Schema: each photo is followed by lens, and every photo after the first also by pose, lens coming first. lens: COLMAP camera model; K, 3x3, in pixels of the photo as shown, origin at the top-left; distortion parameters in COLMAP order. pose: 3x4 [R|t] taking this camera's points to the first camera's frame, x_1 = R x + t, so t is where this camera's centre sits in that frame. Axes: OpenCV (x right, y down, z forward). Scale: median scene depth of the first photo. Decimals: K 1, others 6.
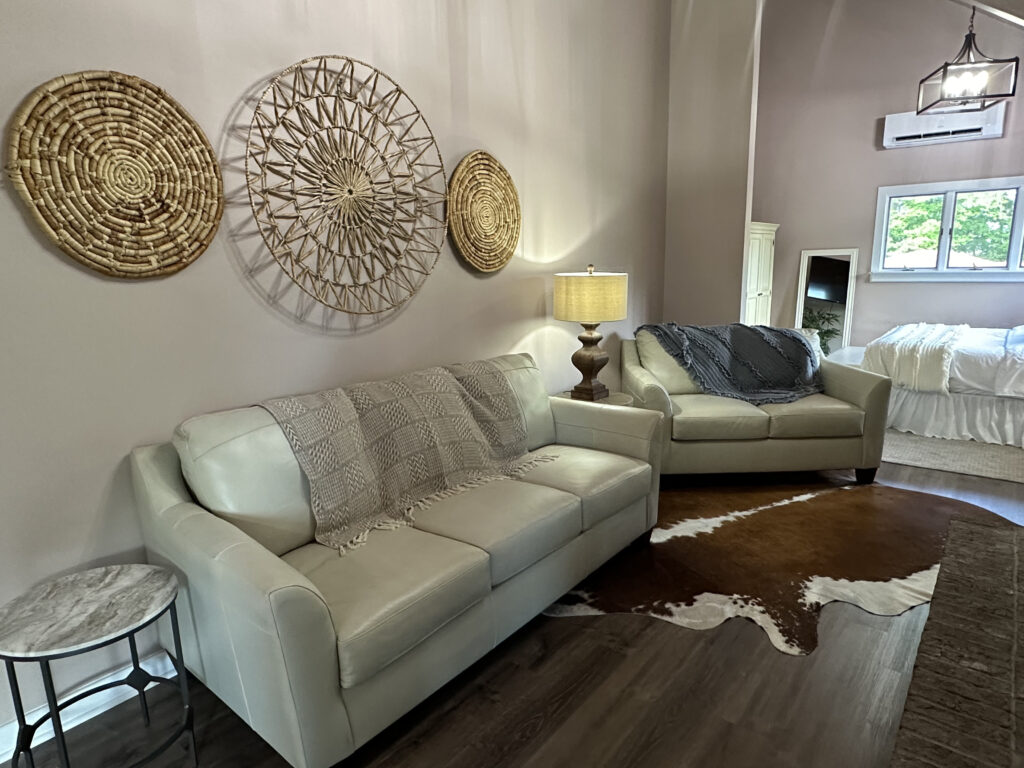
lens RADIAL K [[618.9, 0, 514.8], [0, 618.9, 388.5], [0, 0, 1]] dist [-0.007089, -0.002006]
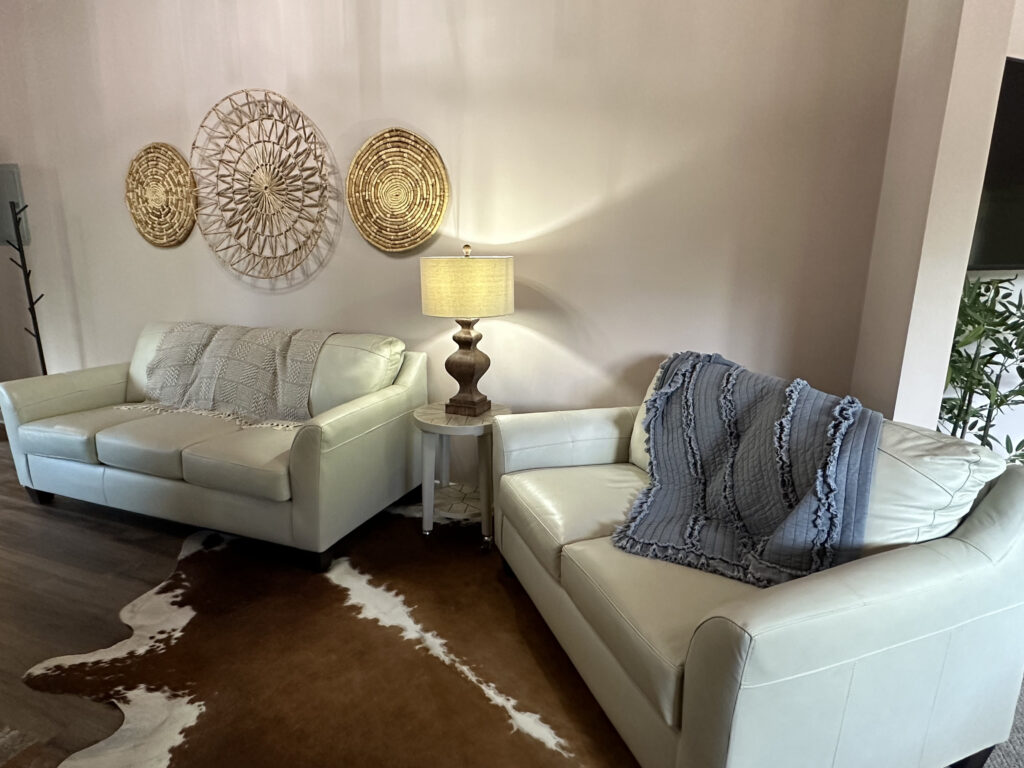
lens RADIAL K [[563.3, 0, 511.9], [0, 563.3, 382.3], [0, 0, 1]] dist [-0.004311, -0.002302]
pose [[0.313309, 0.234139, -0.920335, 1.018129], [-0.199730, 0.963699, 0.177177, -0.206556], [0.928410, 0.128307, 0.348701, 0.996906]]
